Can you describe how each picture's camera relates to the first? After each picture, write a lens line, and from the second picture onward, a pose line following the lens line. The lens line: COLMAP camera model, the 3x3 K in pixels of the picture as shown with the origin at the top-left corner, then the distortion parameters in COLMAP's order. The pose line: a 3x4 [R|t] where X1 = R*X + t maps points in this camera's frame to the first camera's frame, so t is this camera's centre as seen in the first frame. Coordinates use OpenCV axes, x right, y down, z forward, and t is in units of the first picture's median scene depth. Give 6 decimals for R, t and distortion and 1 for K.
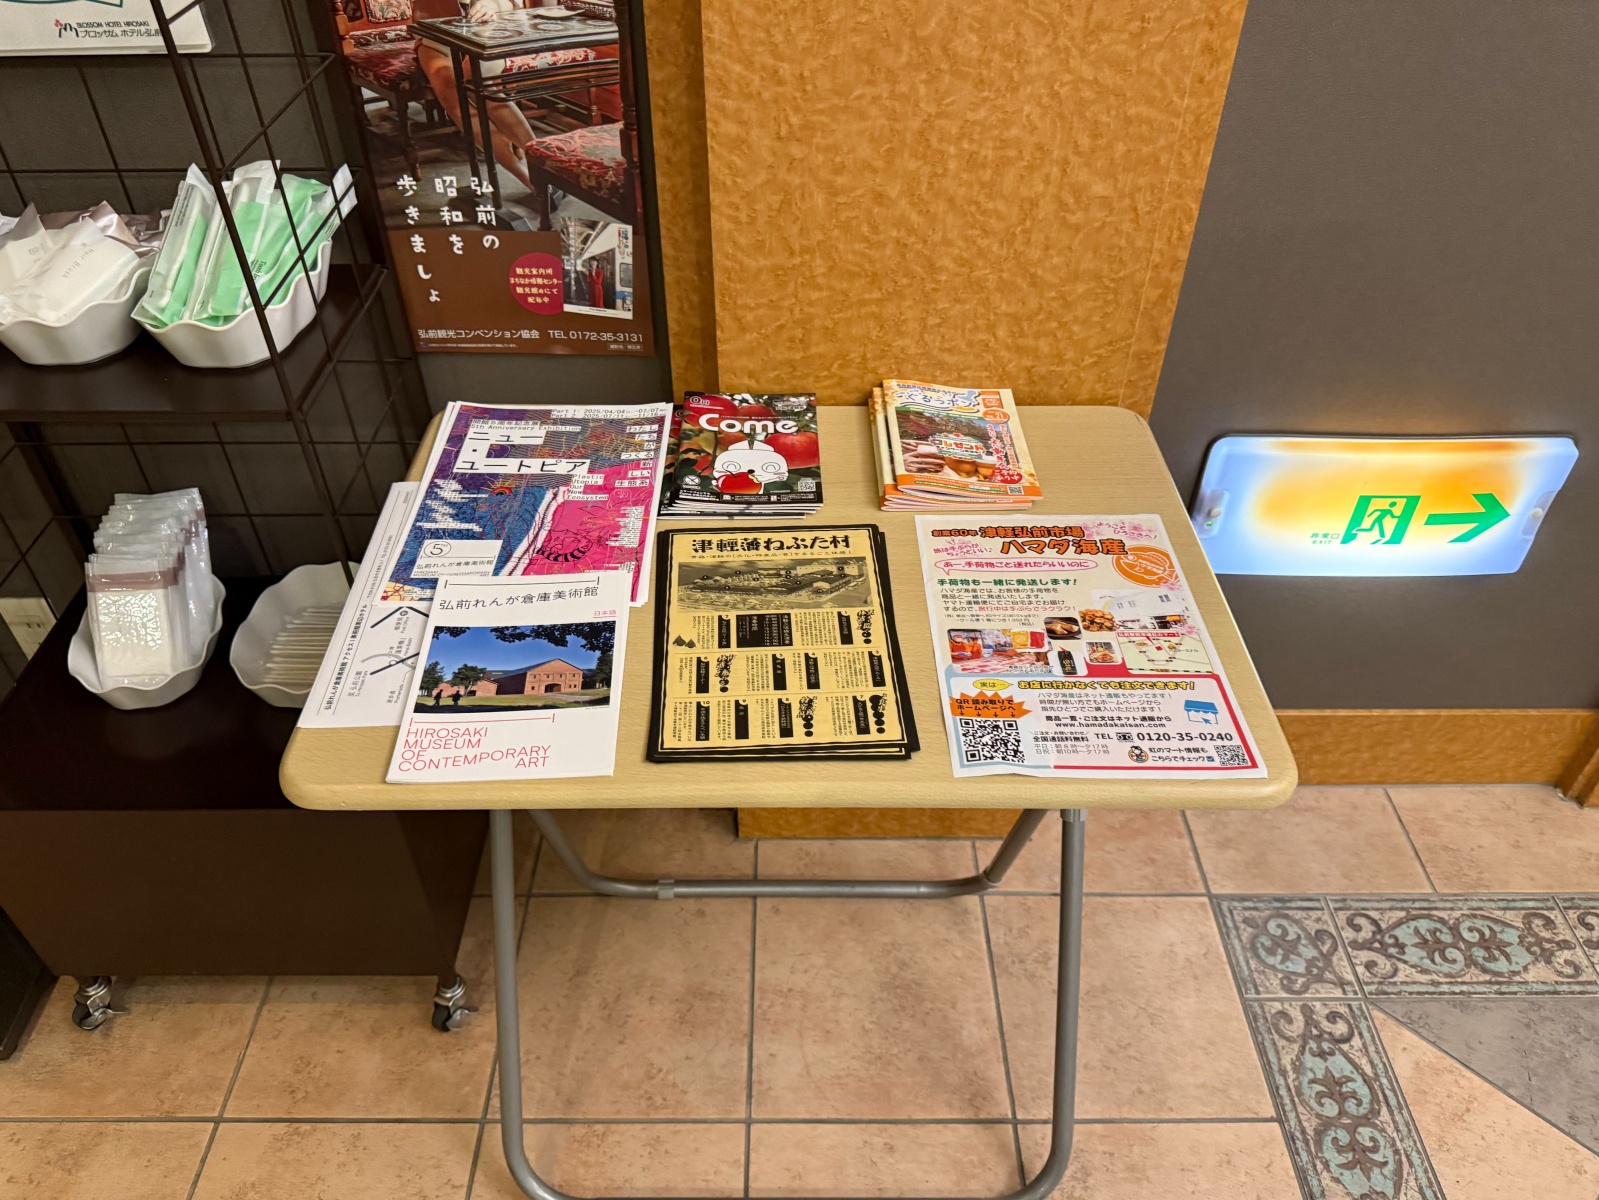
lens RADIAL K [[1193.2, 0, 807.7], [0, 1193.2, 599.0], [0, 0, 1]] dist [0.004402, -0.022538]
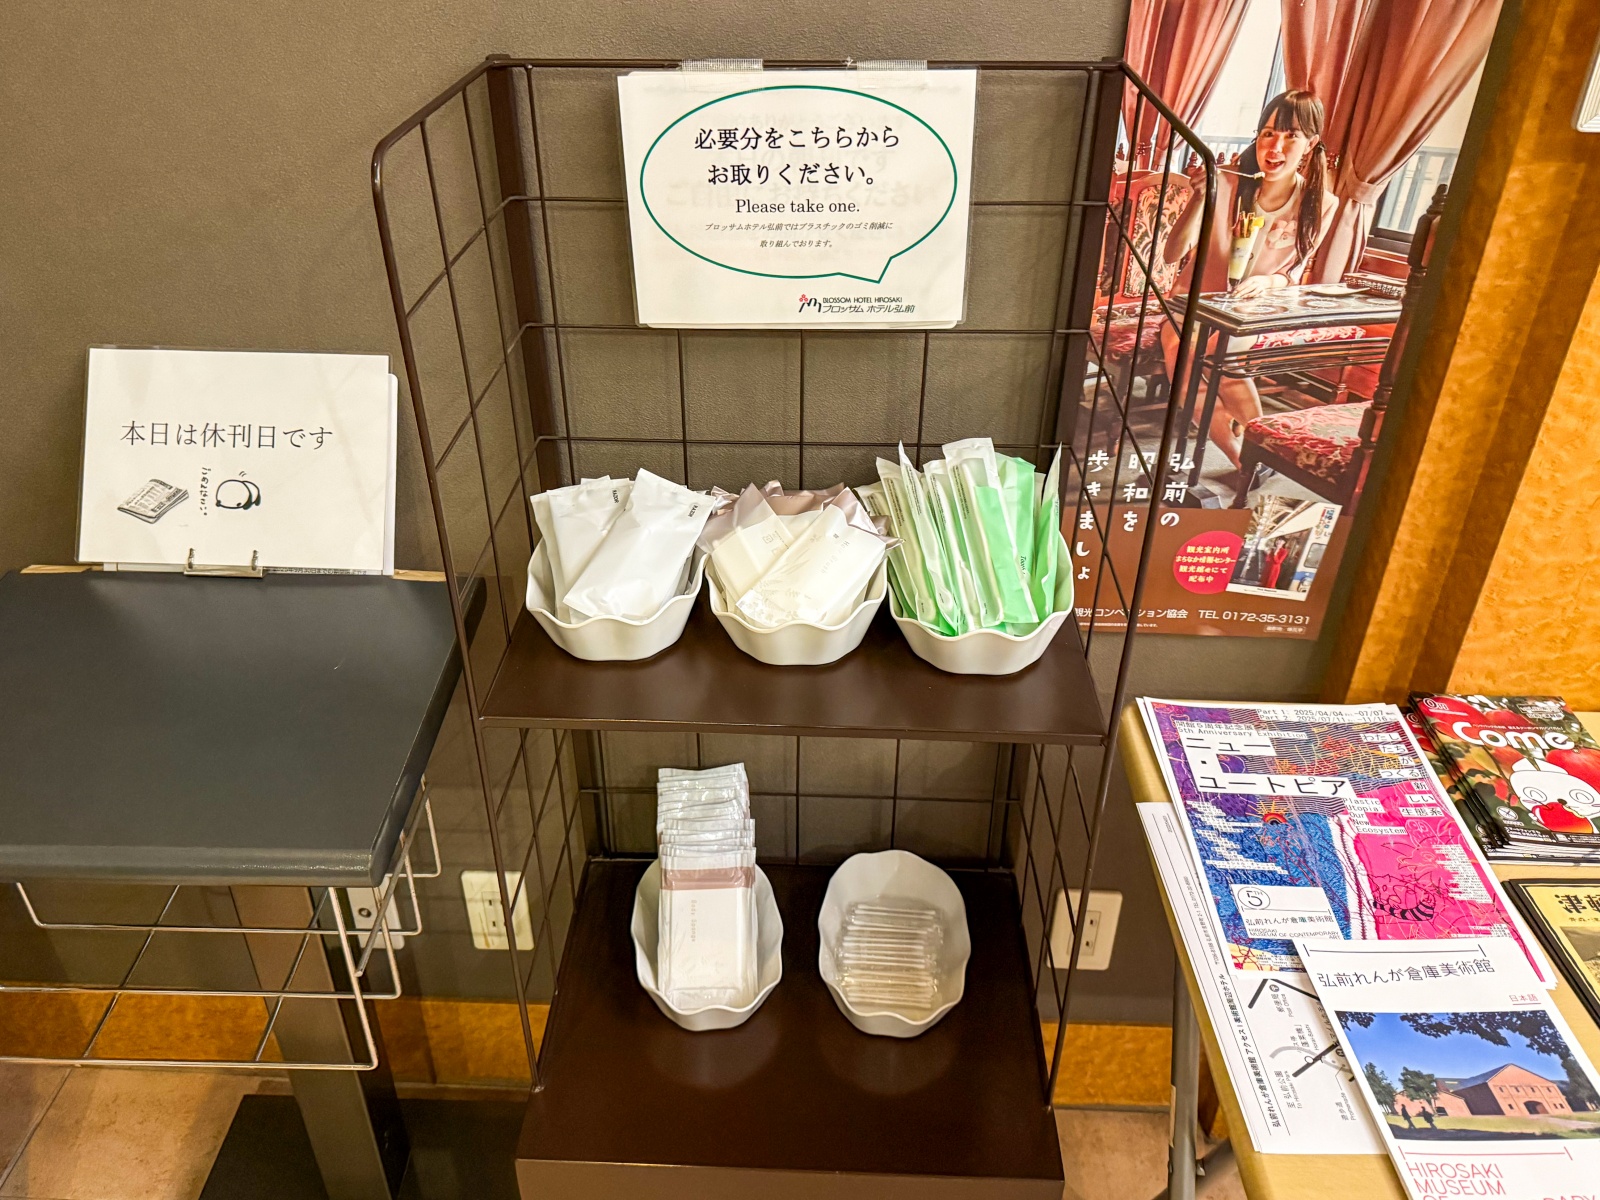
lens RADIAL K [[1284.6, 0, 795.1], [0, 1284.6, 603.0], [0, 0, 1]] dist [0.045334, -0.021974]
pose [[0.999705, 0.016120, -0.018151, -0.573954], [-0.018226, 0.992297, -0.122534, -0.121402], [0.016036, 0.122829, 0.992298, 0.041599]]
